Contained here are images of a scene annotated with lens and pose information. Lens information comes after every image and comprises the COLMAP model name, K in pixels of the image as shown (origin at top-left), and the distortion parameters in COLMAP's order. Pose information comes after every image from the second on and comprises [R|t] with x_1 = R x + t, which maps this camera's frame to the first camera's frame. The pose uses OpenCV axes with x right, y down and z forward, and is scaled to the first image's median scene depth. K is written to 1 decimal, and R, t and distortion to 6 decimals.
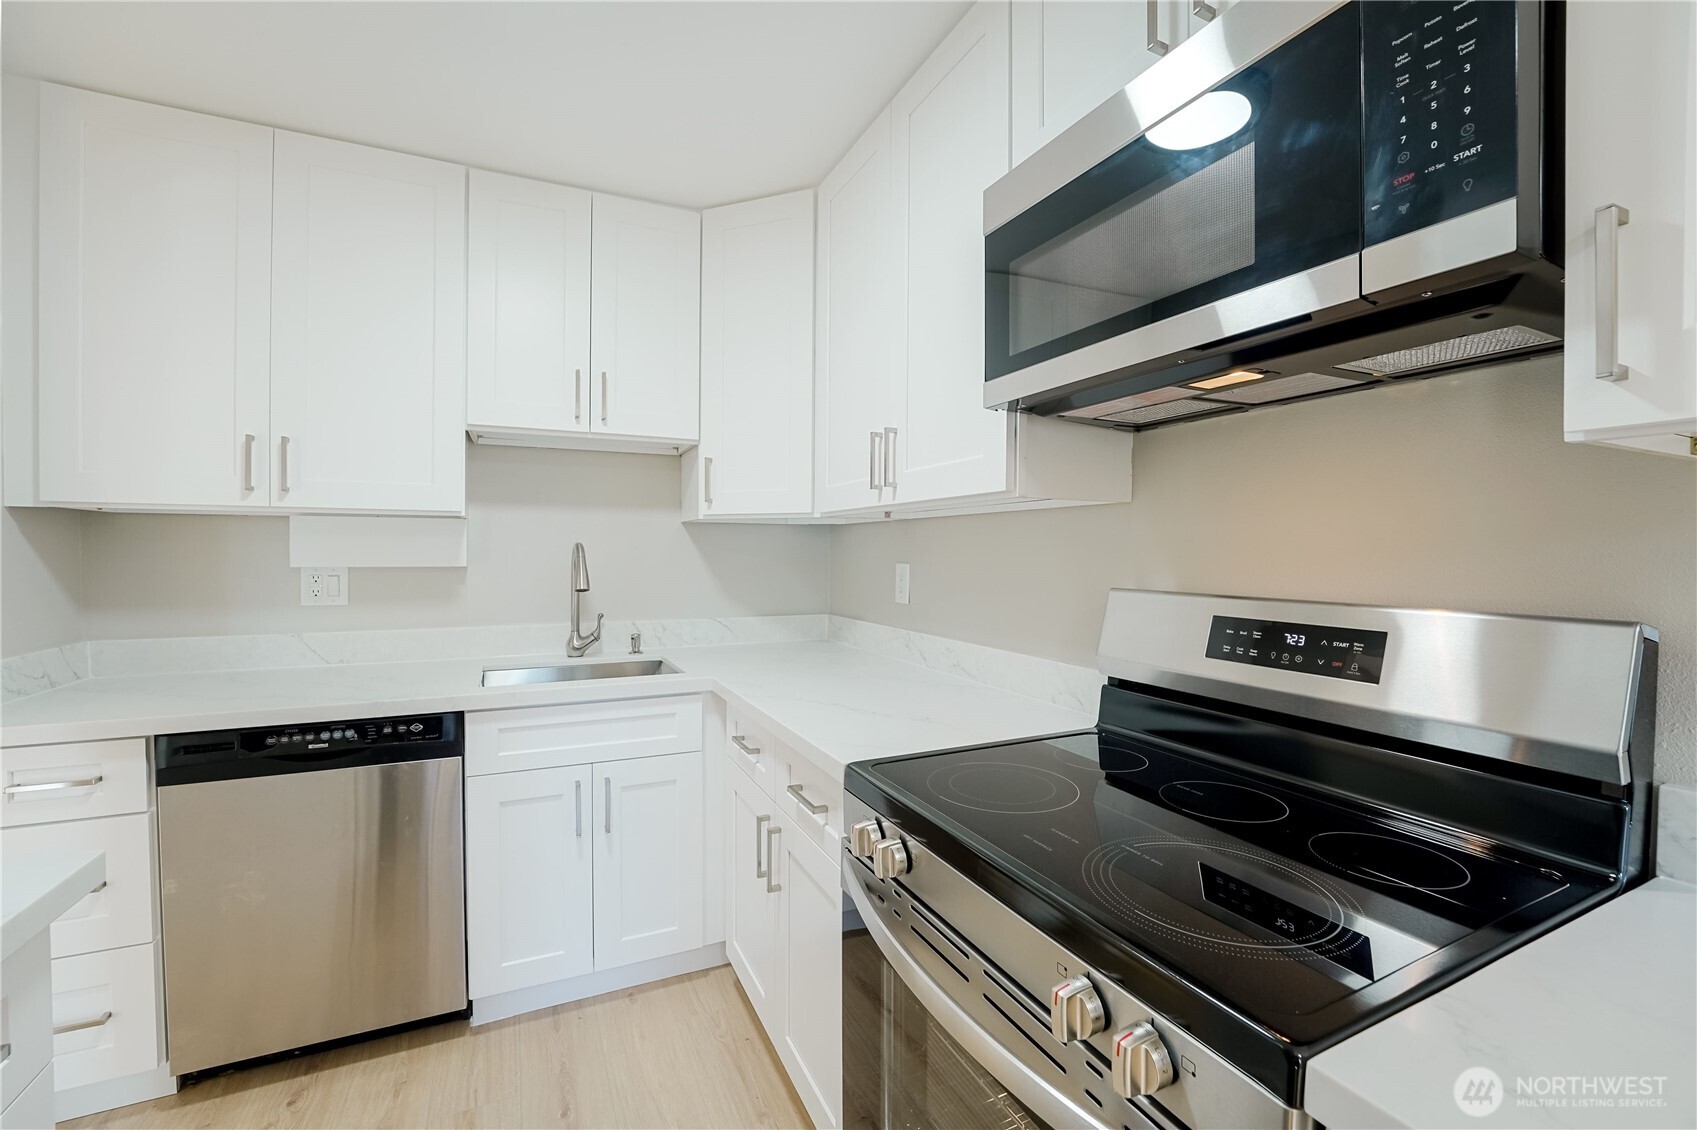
lens RADIAL K [[708.3, 0, 847.4], [0, 708.3, 554.2], [0, 0, 1]] dist [-0.031229, 0.000438]
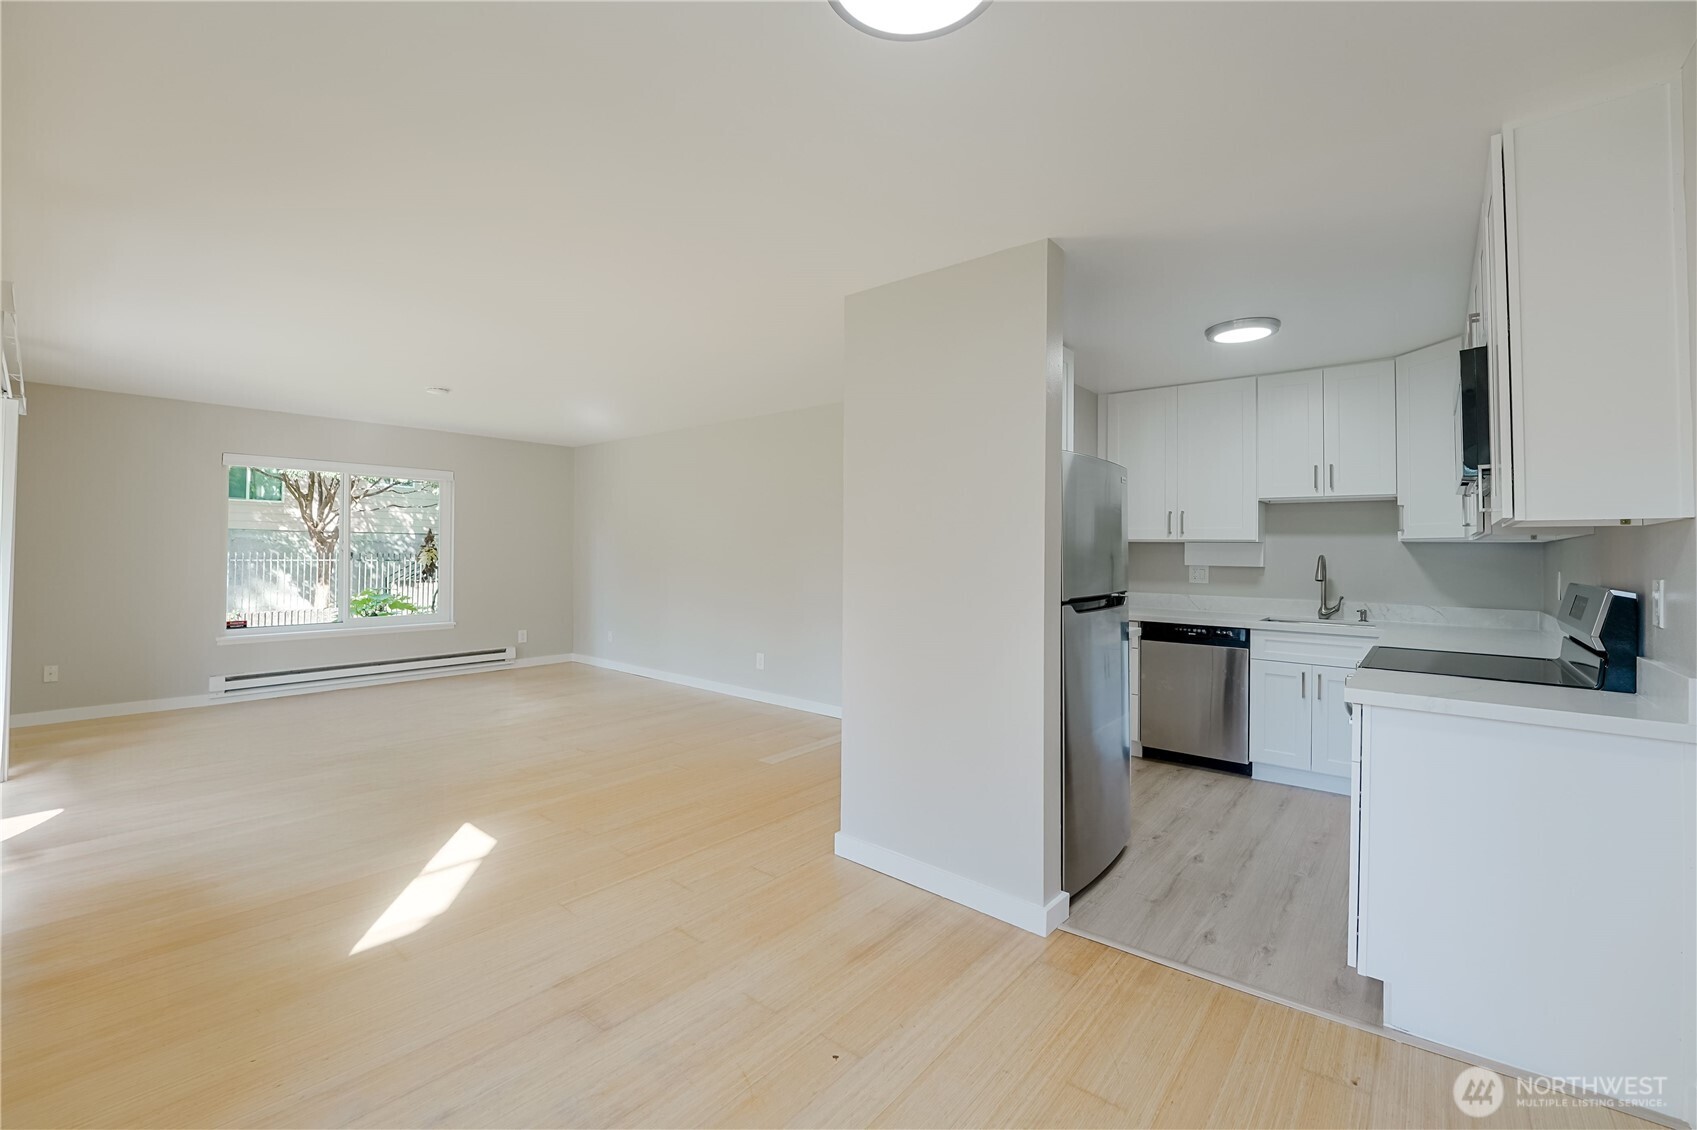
lens RADIAL K [[711.6, 0, 833.4], [0, 711.6, 526.4], [0, 0, 1]] dist [-0.033894, 0.000028]
pose [[0.410594, -0.025066, -0.911474, 0.848469], [-0.021926, 0.999062, -0.037351, 0.004074], [0.911555, 0.035321, 0.409659, -1.017712]]
